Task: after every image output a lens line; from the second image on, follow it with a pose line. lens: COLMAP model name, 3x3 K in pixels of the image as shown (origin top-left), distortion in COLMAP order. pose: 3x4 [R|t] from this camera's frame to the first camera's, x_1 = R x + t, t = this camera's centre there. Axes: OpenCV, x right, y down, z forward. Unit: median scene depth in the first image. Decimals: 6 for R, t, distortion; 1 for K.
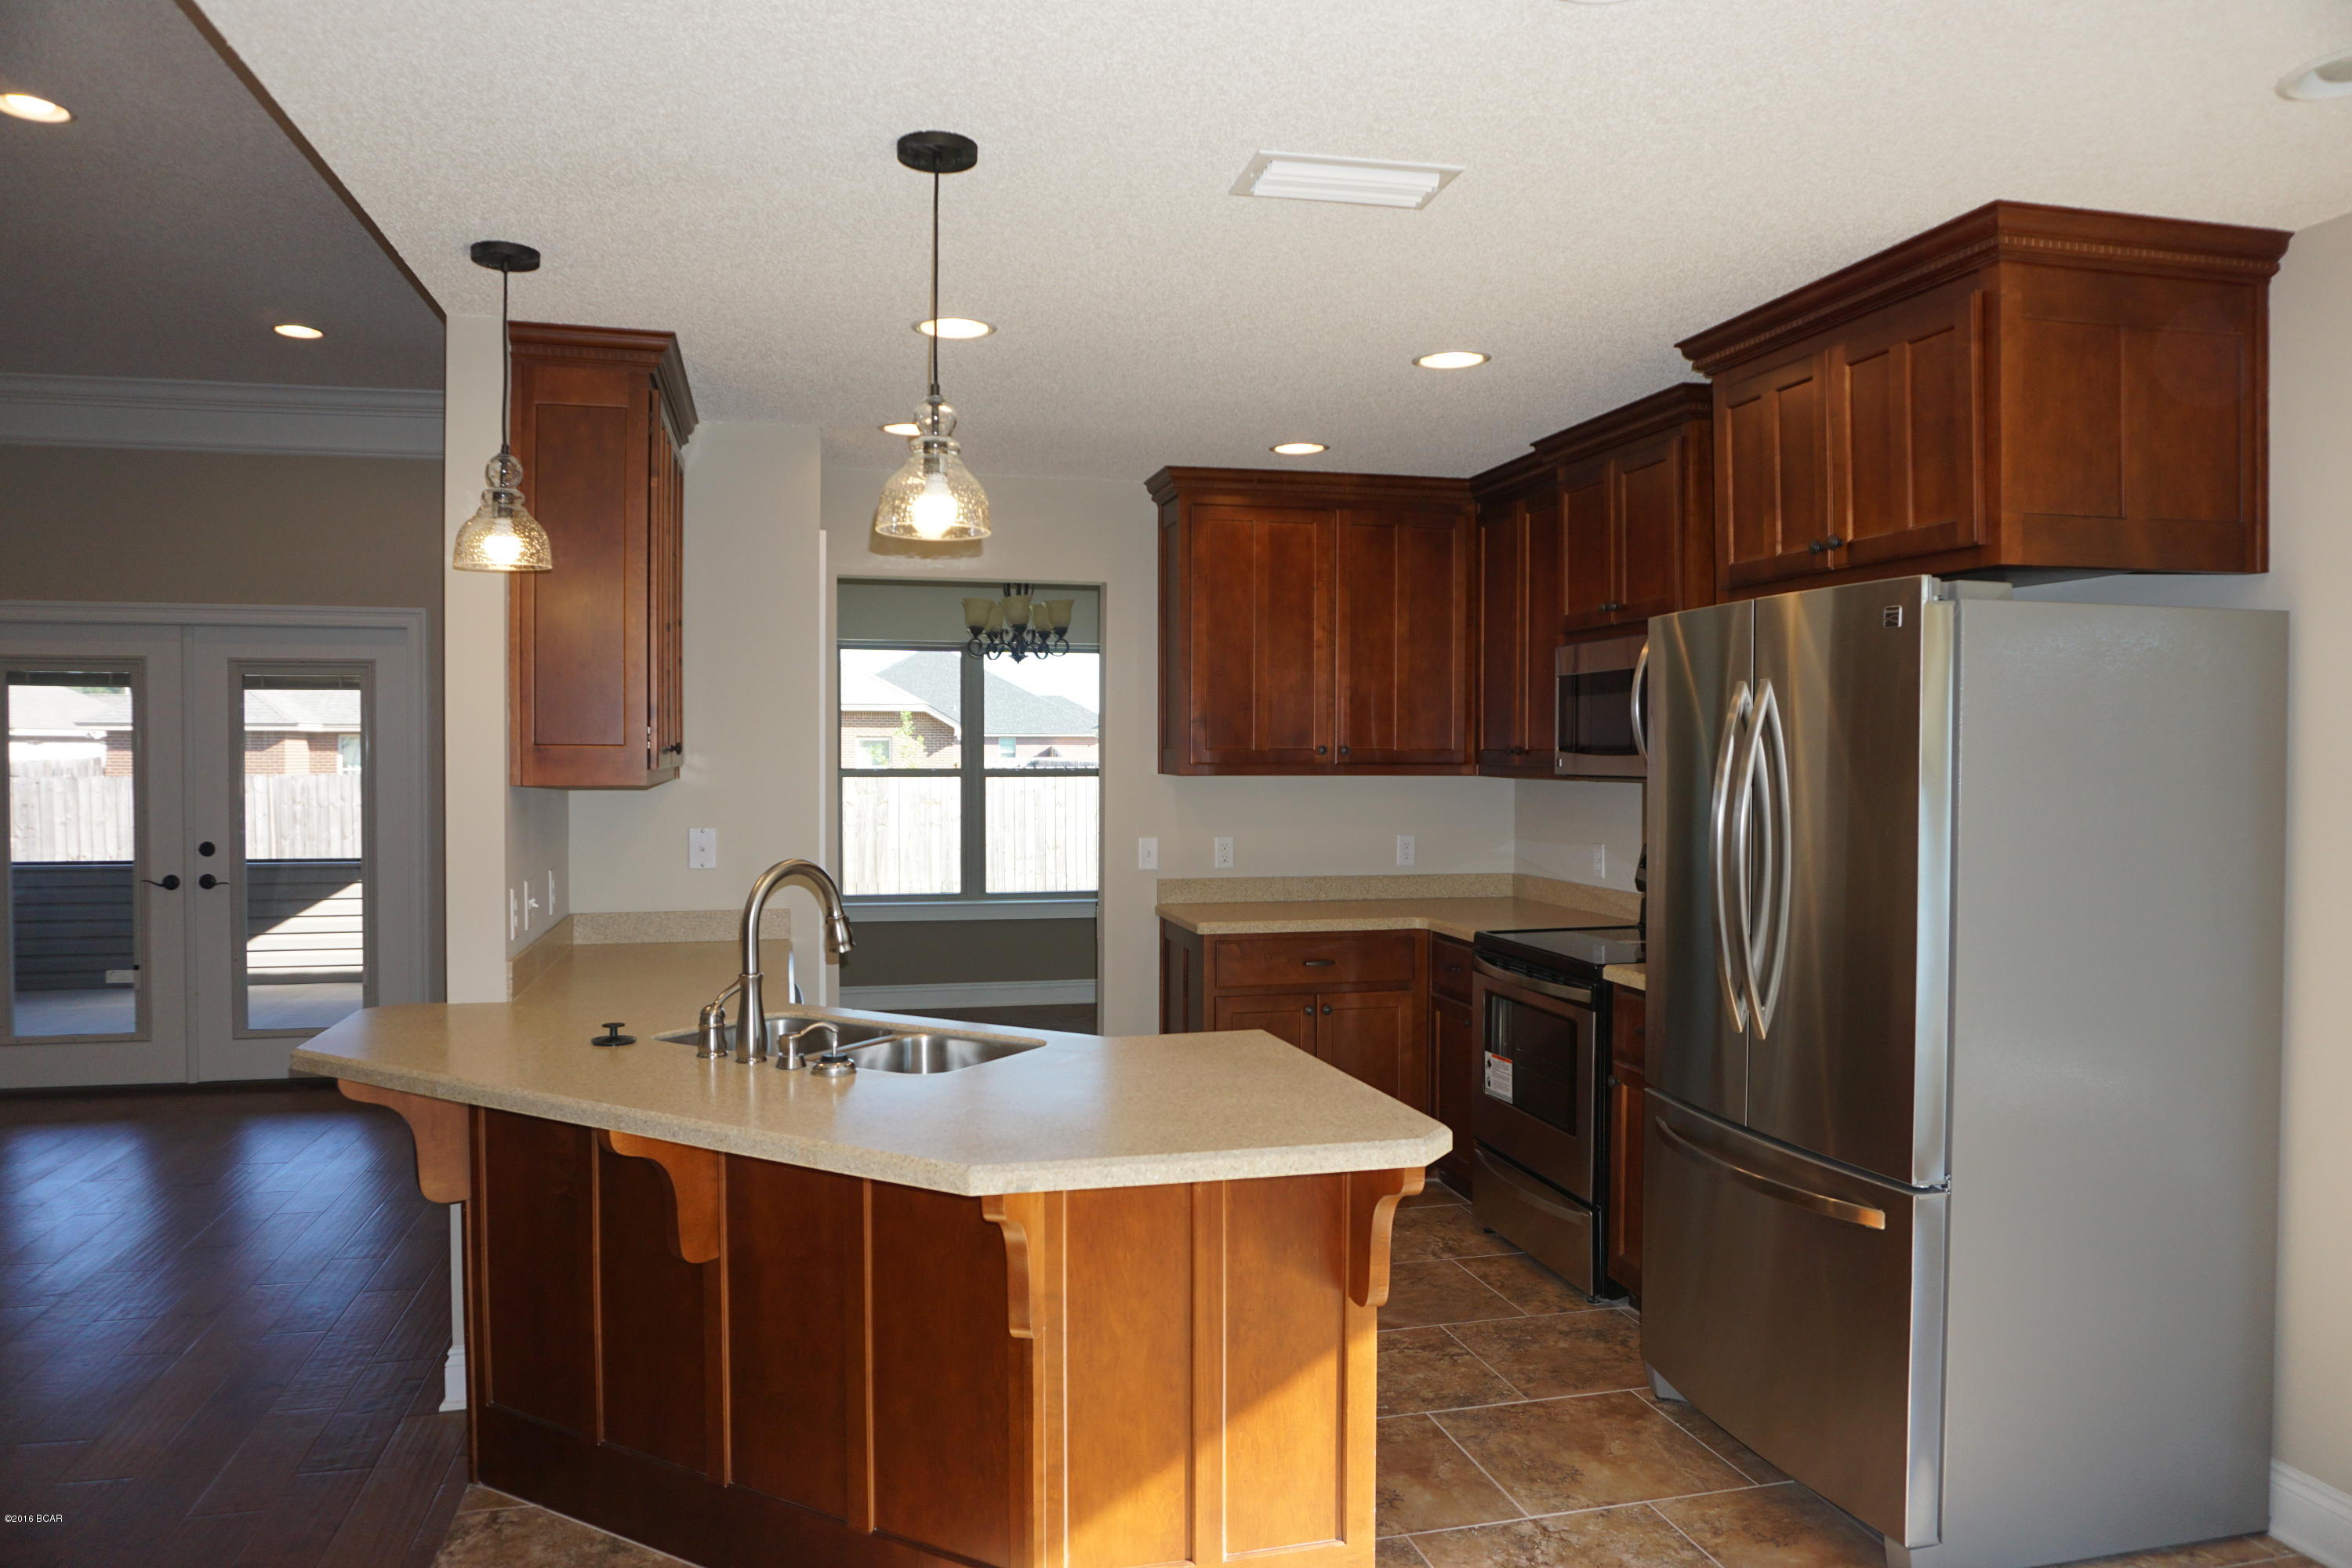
lens RADIAL K [[1584.6, 0, 1181.0], [0, 1584.6, 770.1], [0, 0, 1]] dist [-0.069258, 0.070614]
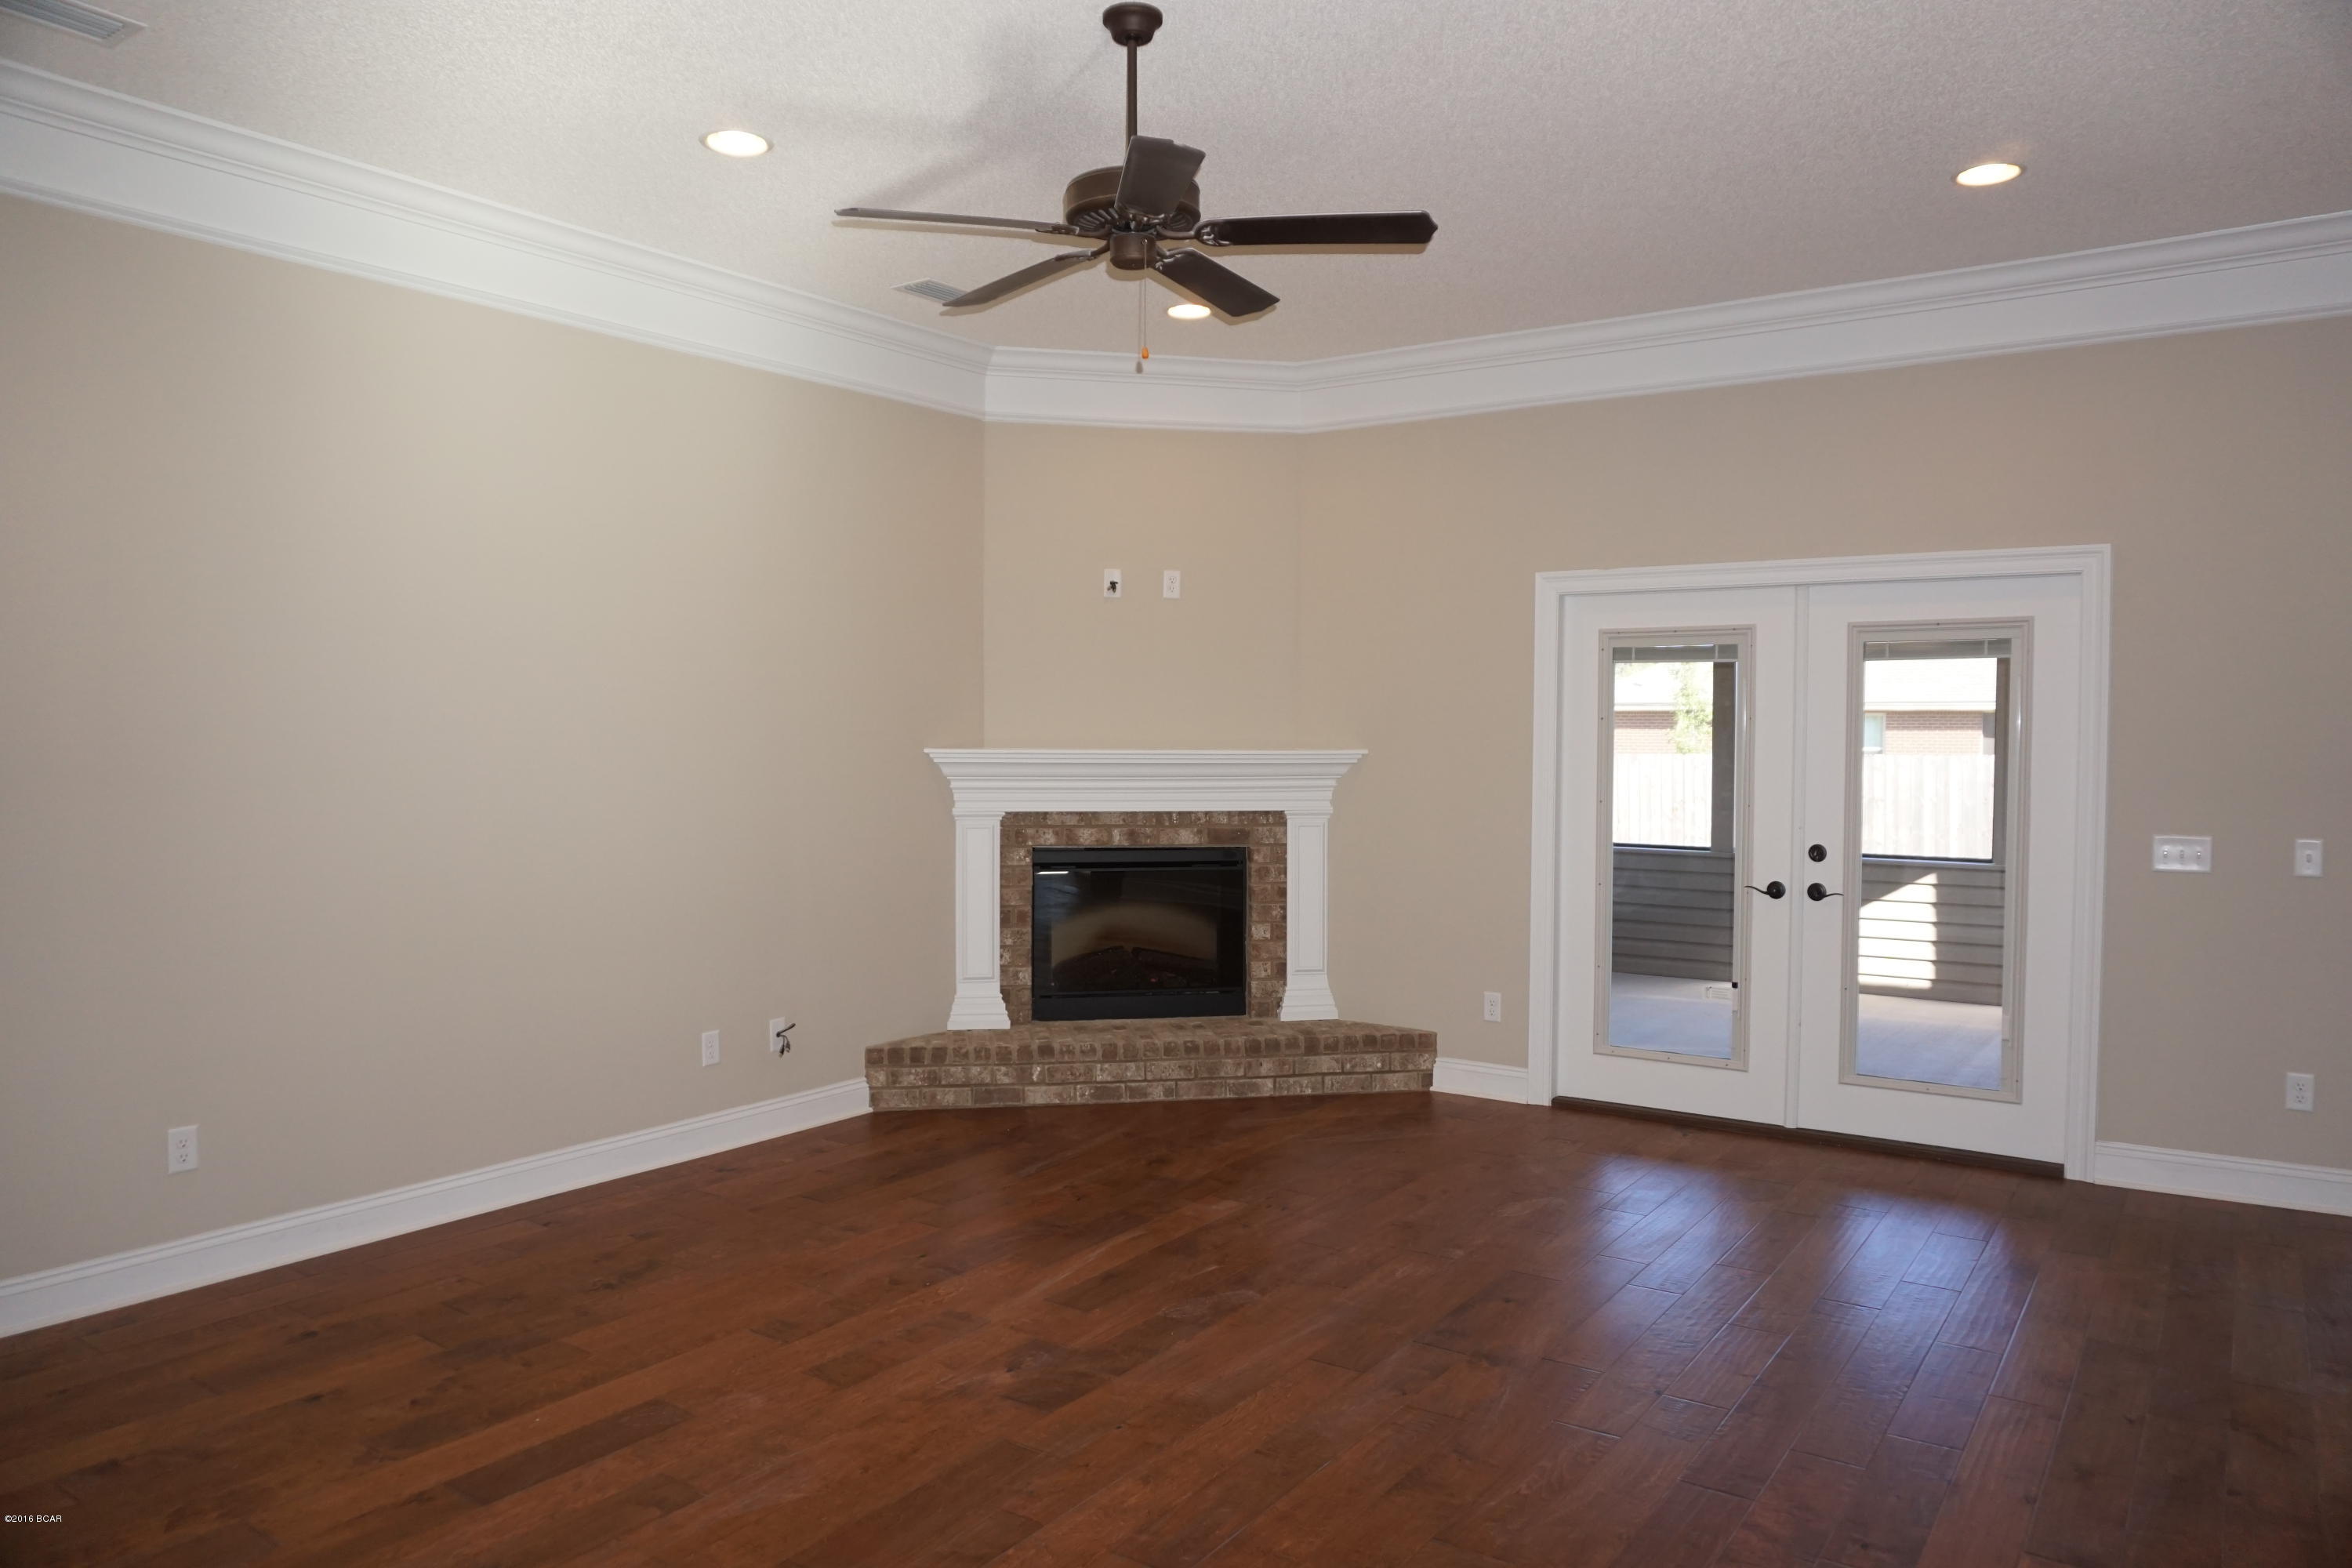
lens RADIAL K [[1584.6, 0, 1181.0], [0, 1584.6, 770.1], [0, 0, 1]] dist [-0.069258, 0.070614]
pose [[0.658365, 0.020701, -0.752414, -0.218406], [-0.011351, 0.999781, 0.017574, -0.004515], [0.752613, -0.003030, 0.658456, 0.192140]]
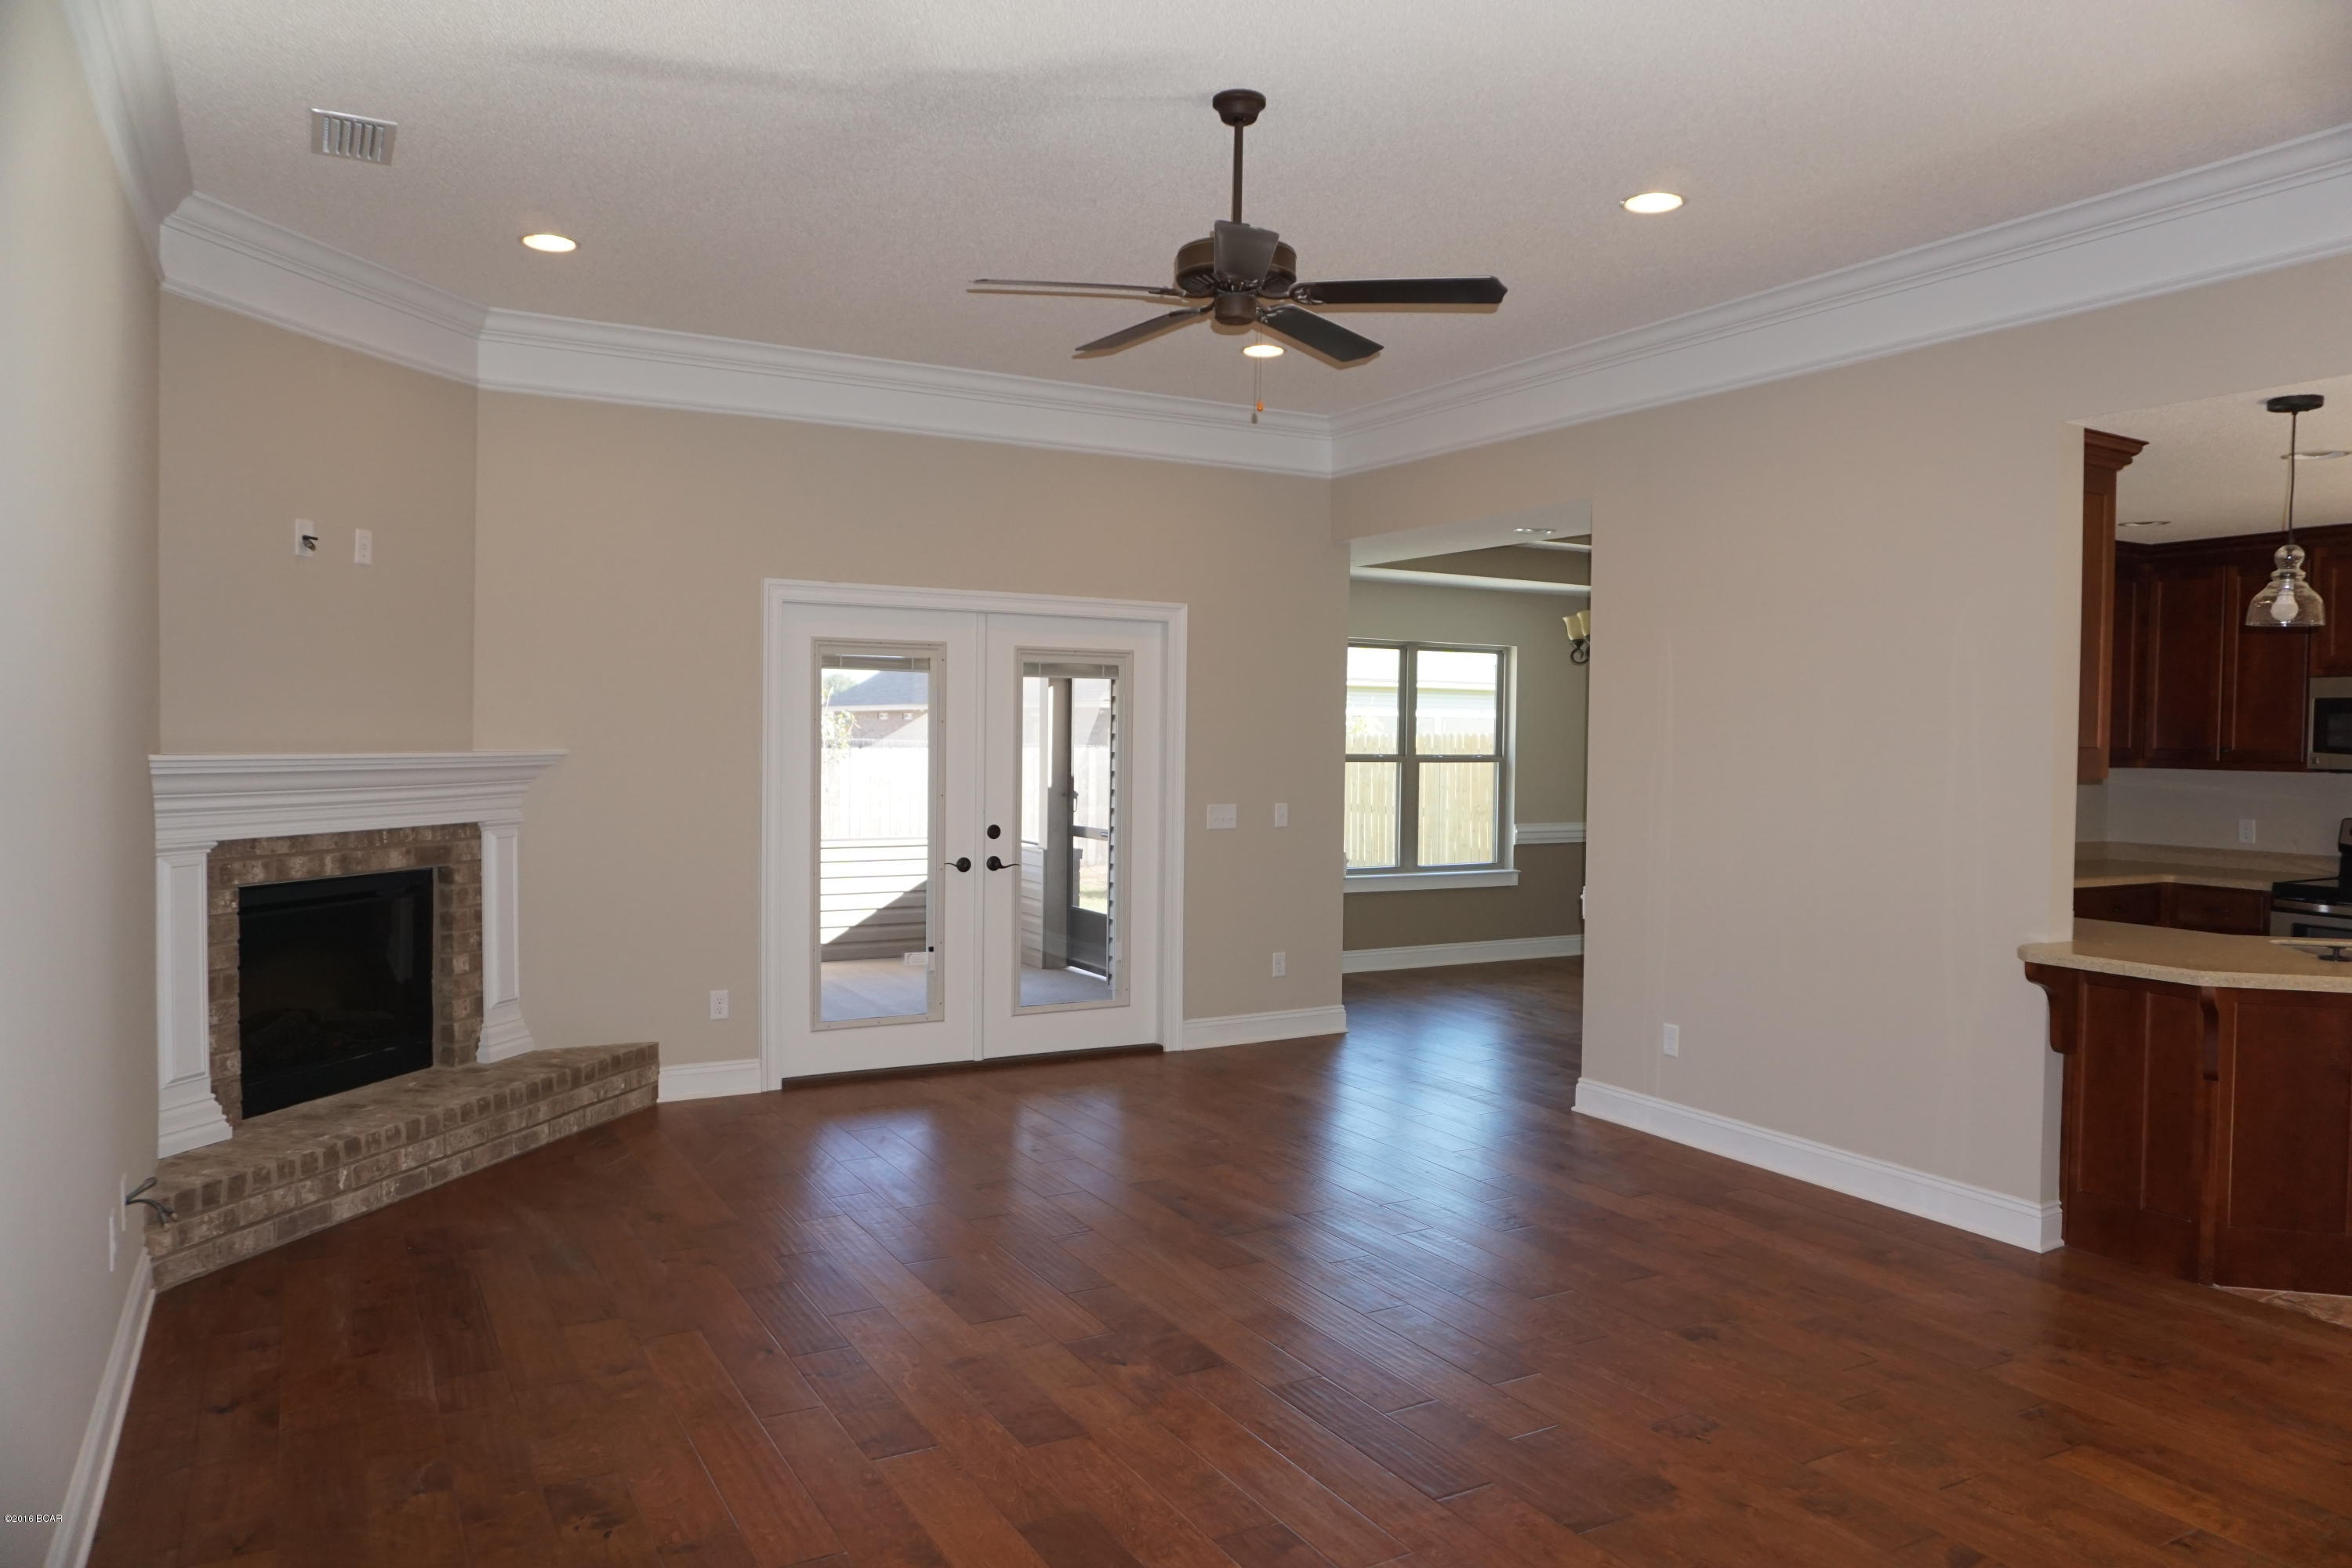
lens RADIAL K [[1584.6, 0, 1181.0], [0, 1584.6, 770.1], [0, 0, 1]] dist [-0.069258, 0.070614]
pose [[0.961016, 0.003599, 0.276470, -0.793050], [-0.007477, 0.999888, 0.012975, -0.004283], [-0.276392, -0.014537, 0.960935, -0.030809]]
